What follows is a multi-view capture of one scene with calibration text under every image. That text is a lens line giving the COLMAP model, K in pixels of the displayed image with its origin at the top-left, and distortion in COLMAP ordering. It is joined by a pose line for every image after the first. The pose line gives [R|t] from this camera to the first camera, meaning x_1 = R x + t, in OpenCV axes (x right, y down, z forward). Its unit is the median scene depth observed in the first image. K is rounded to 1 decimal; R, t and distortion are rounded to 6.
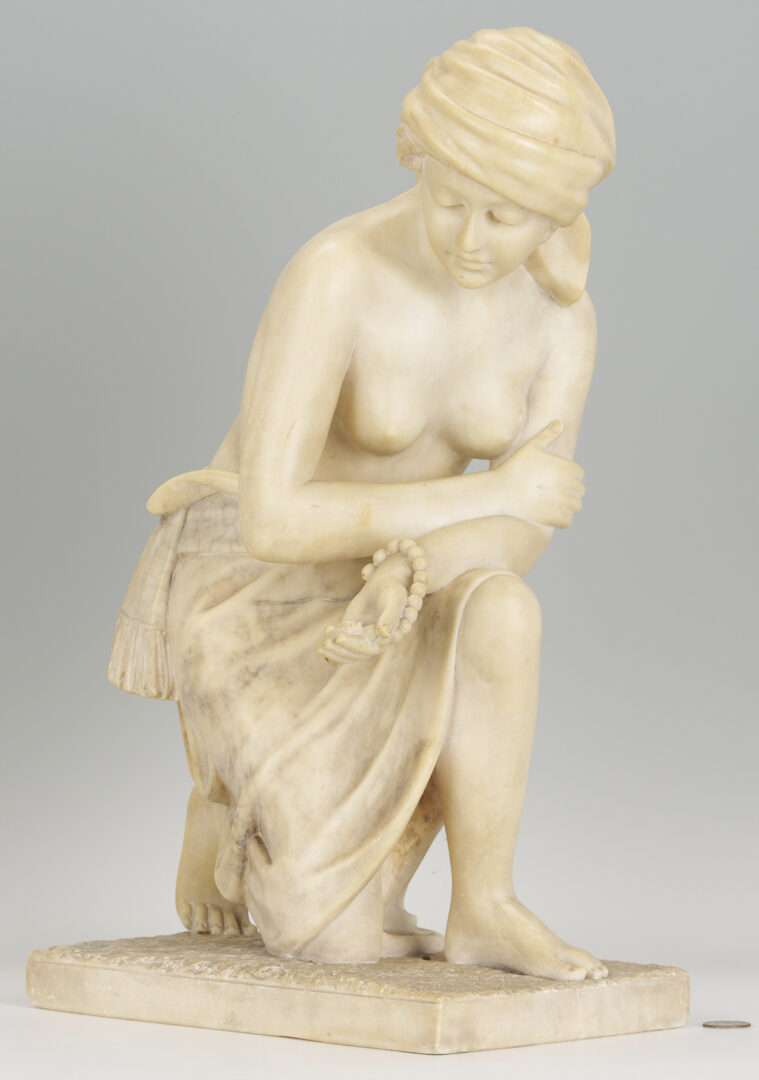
lens RADIAL K [[5153.7, 0, 383.6], [0, 5153.7, 541.2], [0, 0, 1]] dist [-0.256673, 0.000000]
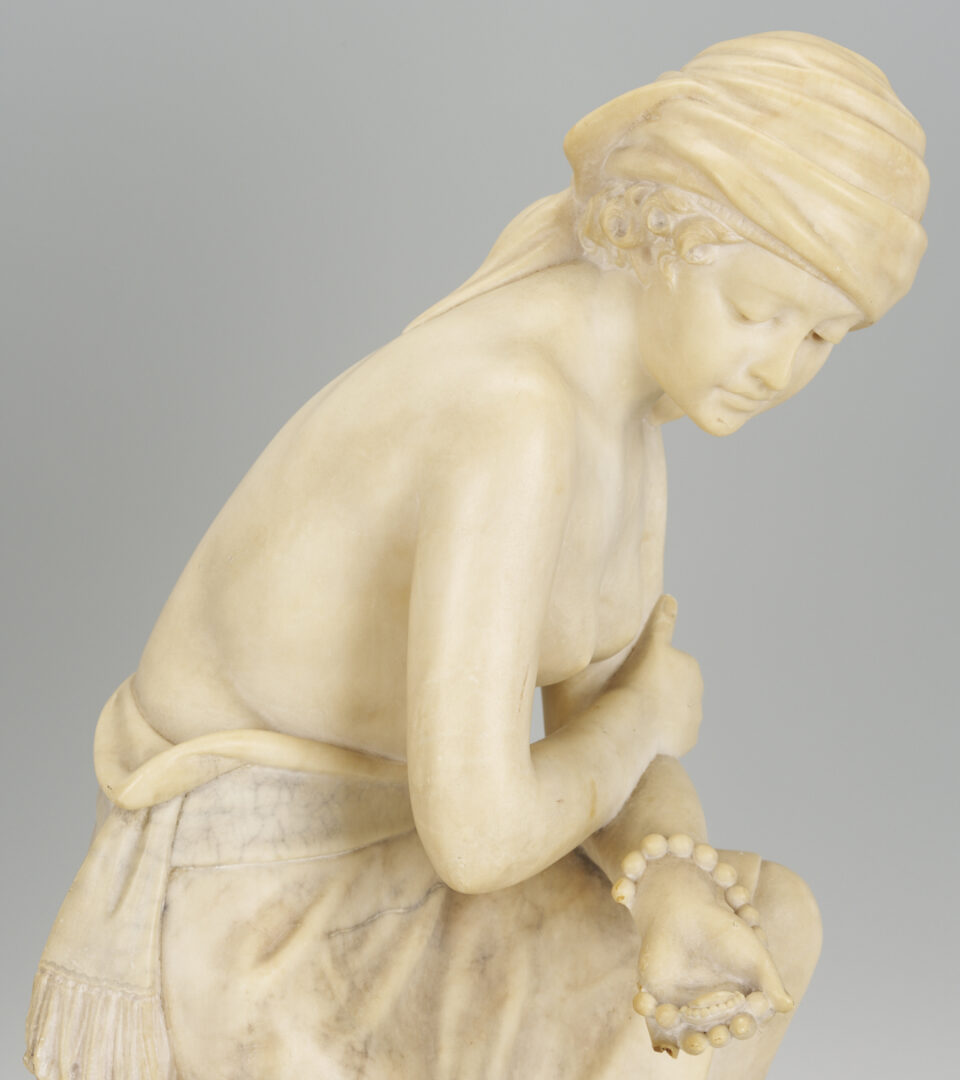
lens RADIAL K [[4532.6, 0, 444.8], [0, 4532.6, 514.5], [0, 0, 1]] dist [-0.170697, 0.000000]
pose [[0.703941, -0.103209, 0.702720, -0.401299], [0.015752, 0.991411, 0.129829, -0.111579], [-0.710084, -0.080323, 0.699520, 0.614962]]
